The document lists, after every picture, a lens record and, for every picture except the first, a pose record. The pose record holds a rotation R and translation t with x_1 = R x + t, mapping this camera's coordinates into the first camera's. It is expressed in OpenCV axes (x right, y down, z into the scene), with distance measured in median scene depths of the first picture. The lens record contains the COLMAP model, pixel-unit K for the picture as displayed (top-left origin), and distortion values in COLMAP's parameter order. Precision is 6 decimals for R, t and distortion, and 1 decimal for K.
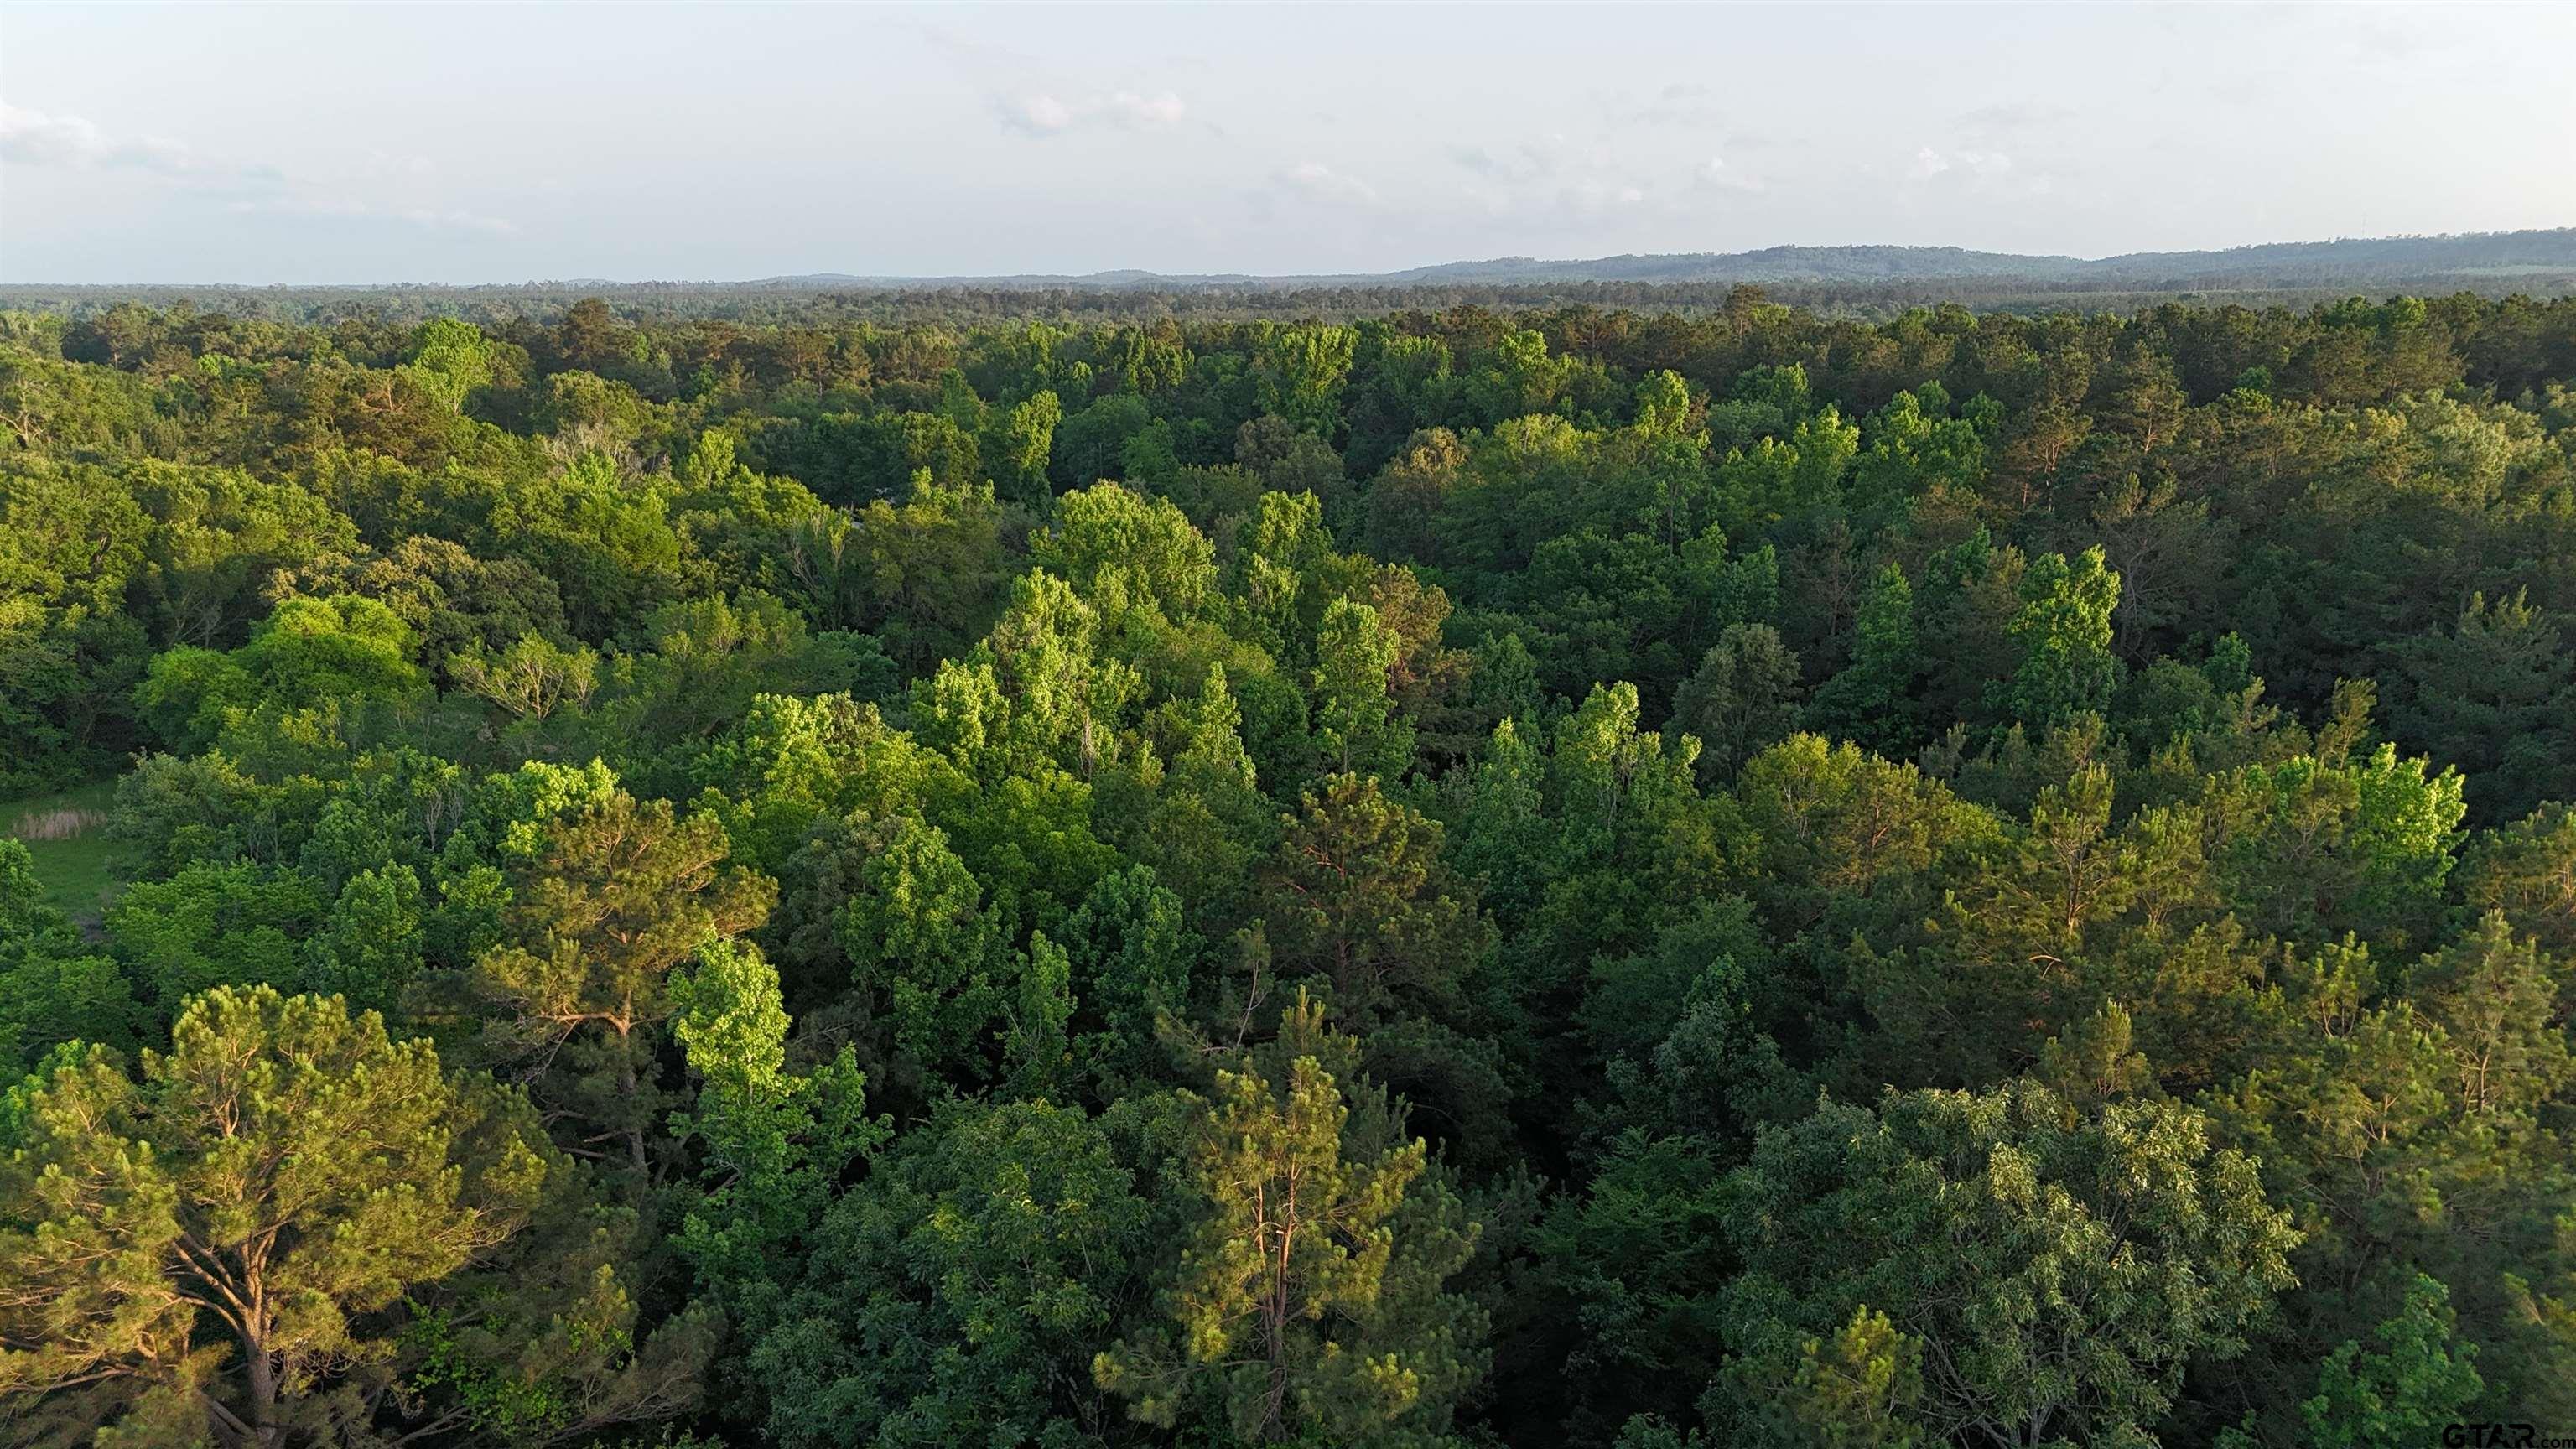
lens RADIAL K [[1902.9, 0, 1279.9], [0, 1902.9, 695.2], [0, 0, 1]] dist [0.086003, -0.080637]
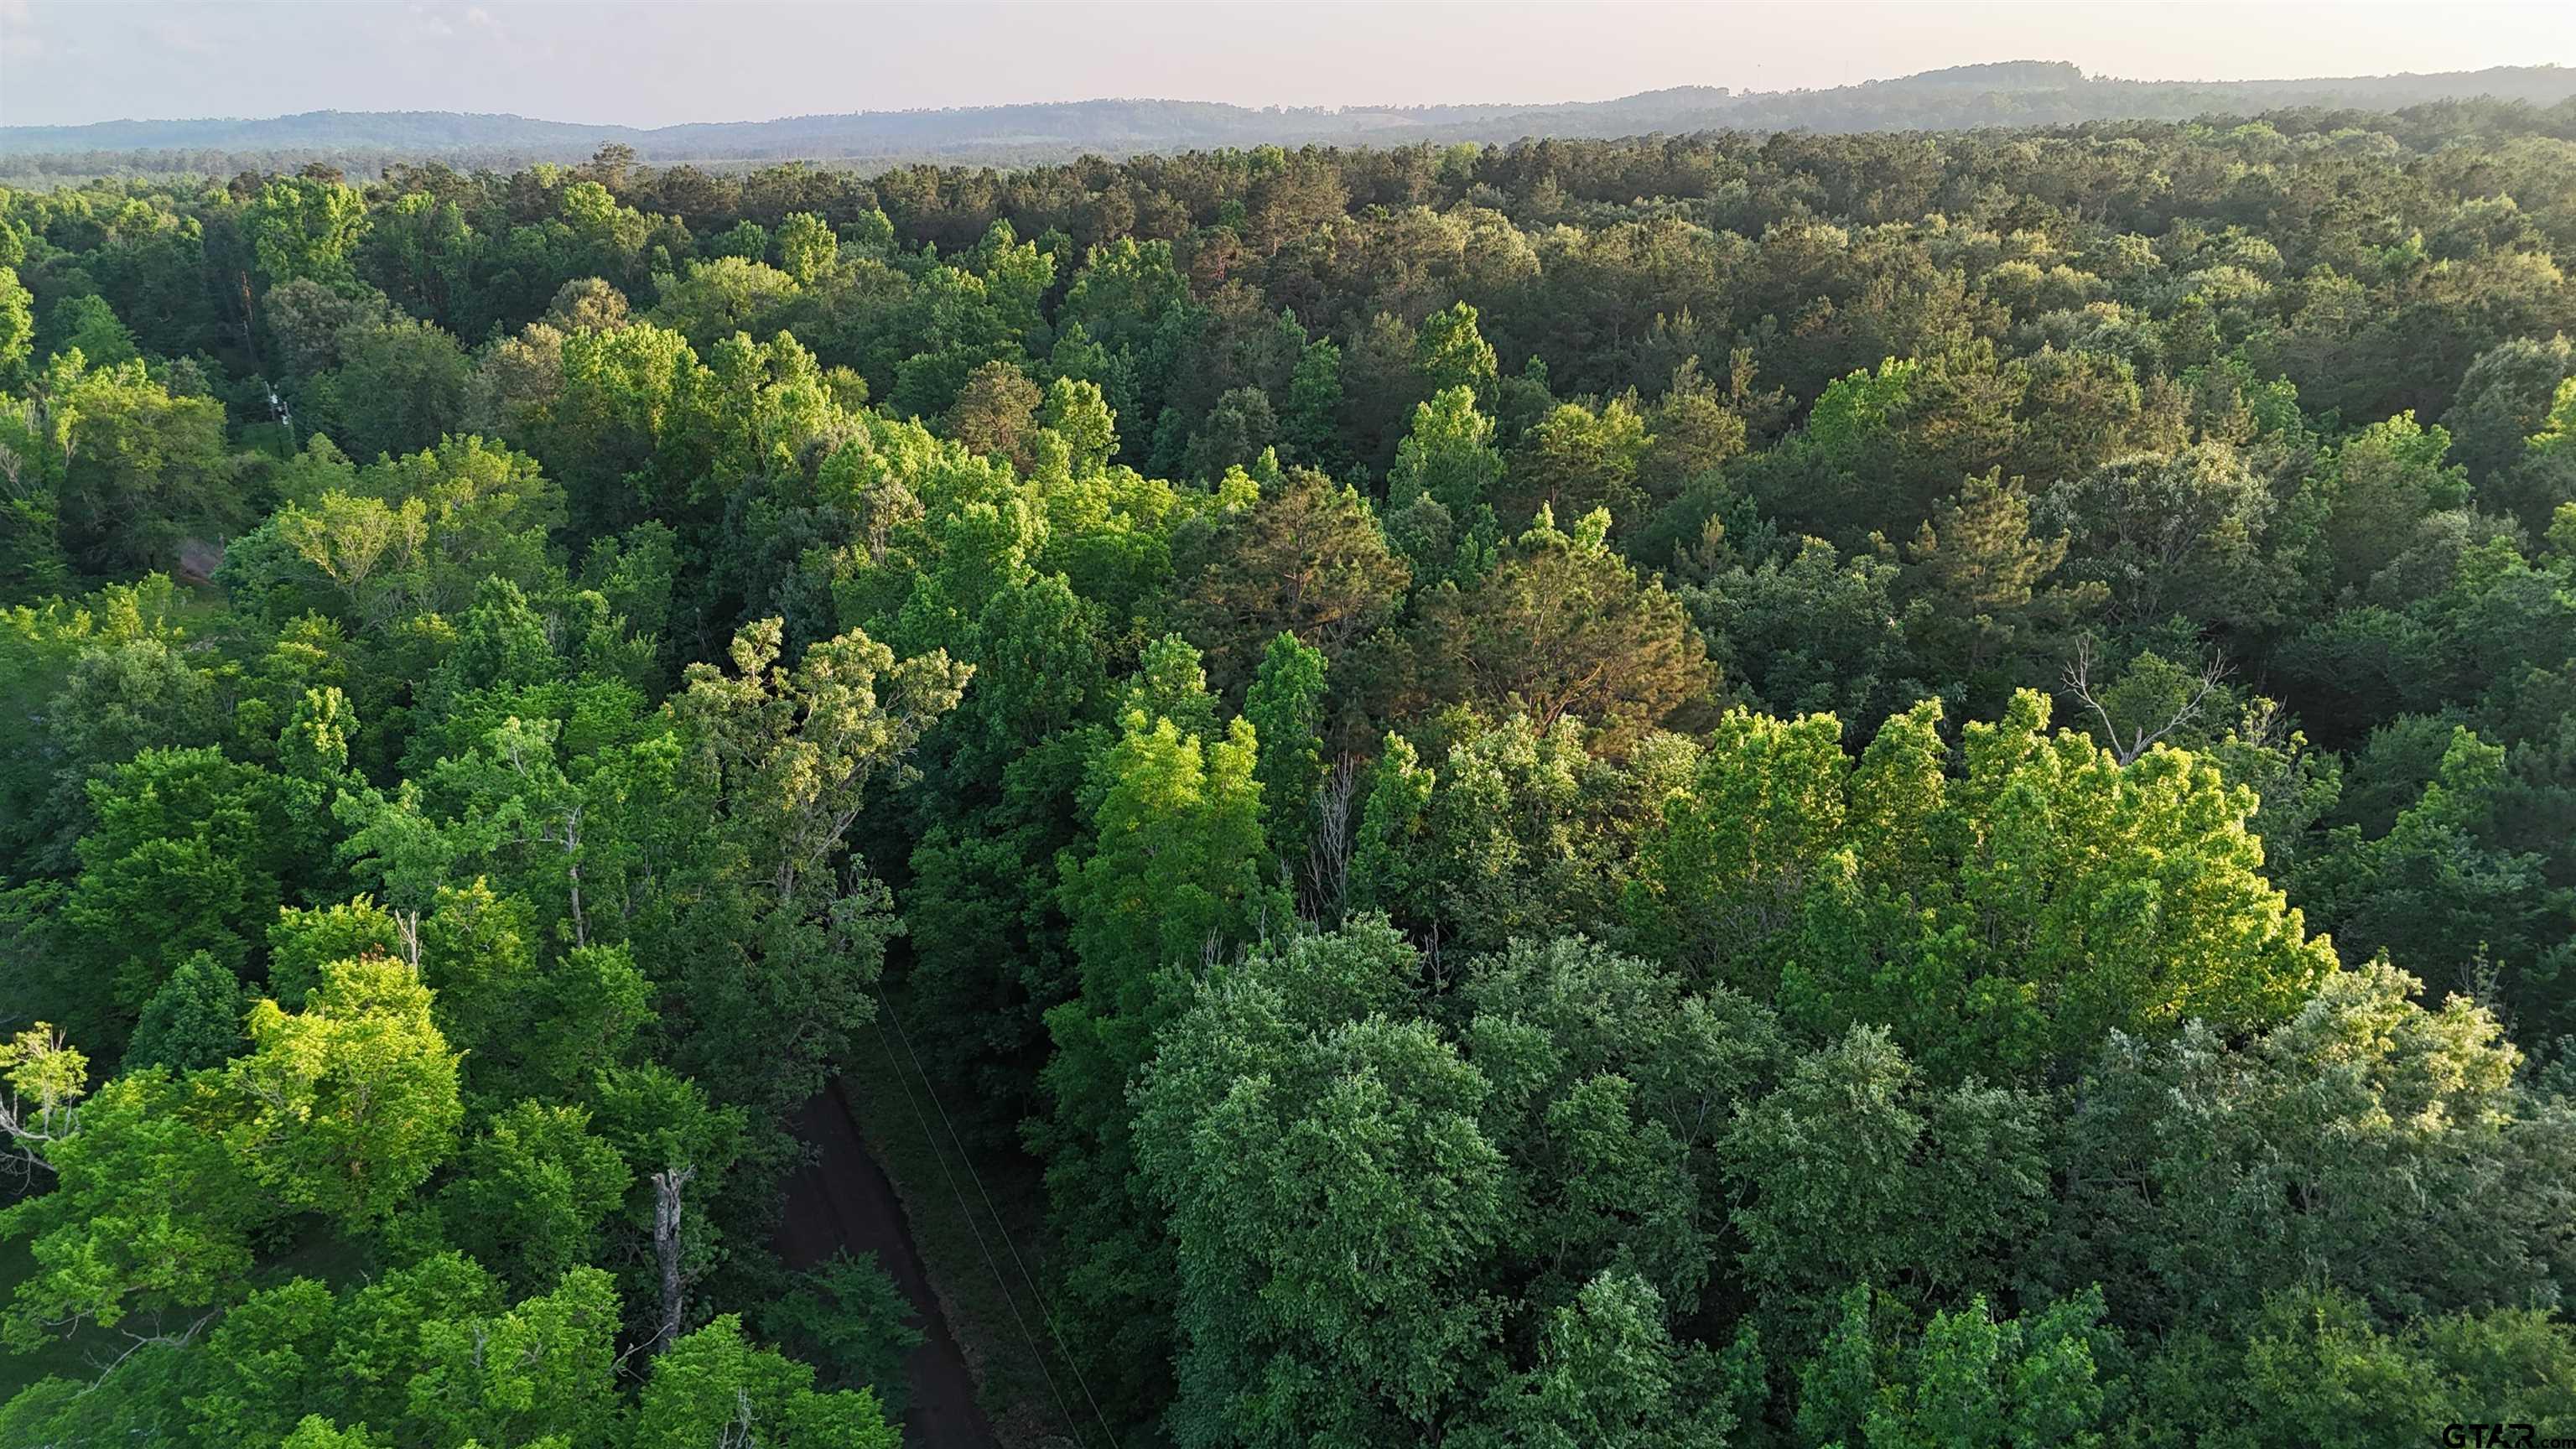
lens RADIAL K [[1885.4, 0, 1287.2], [0, 1885.4, 748.2], [0, 0, 1]] dist [0.080686, -0.083300]
pose [[0.757772, -0.206718, 0.618910, -0.362154], [0.149848, 0.978272, 0.143279, 0.015197], [-0.635081, -0.015830, 0.772283, -0.015688]]
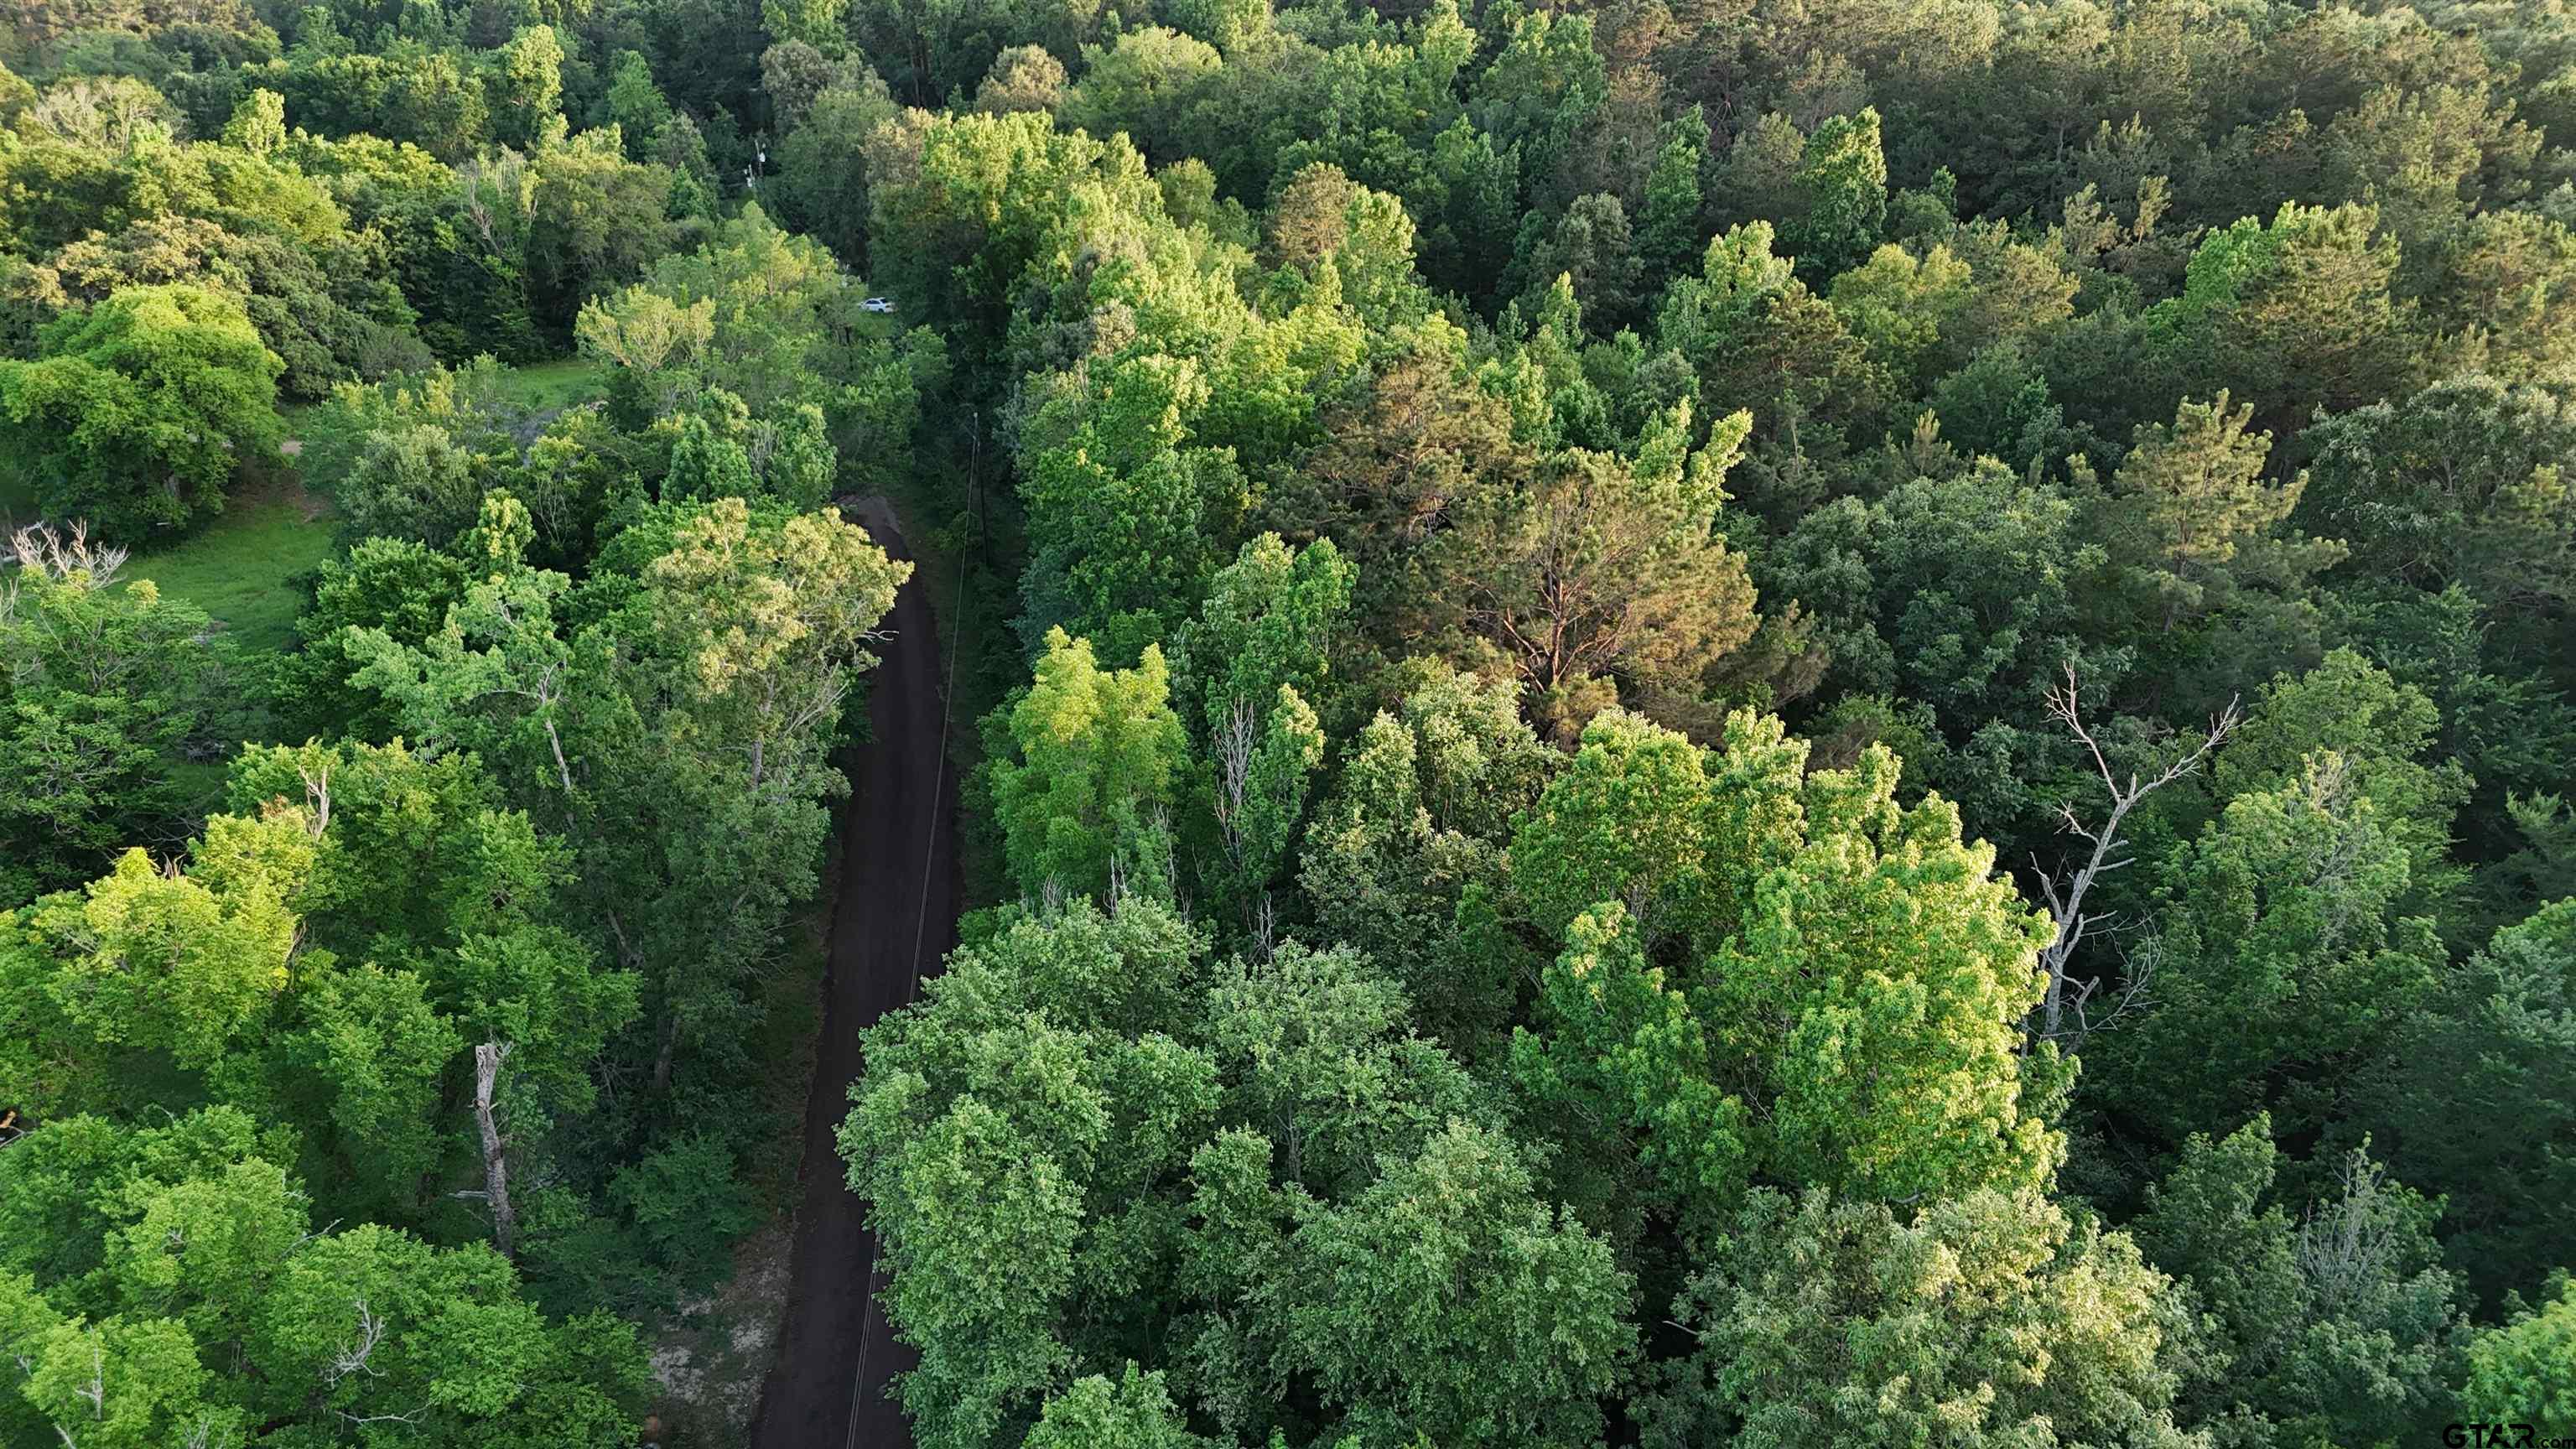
lens RADIAL K [[1897.1, 0, 1284.6], [0, 1897.1, 726.0], [0, 0, 1]] dist [0.072532, -0.071578]
pose [[0.911958, -0.178710, 0.369316, -0.275347], [0.101974, 0.970634, 0.217878, 0.004286], [-0.397408, -0.161035, 0.903402, -0.046779]]
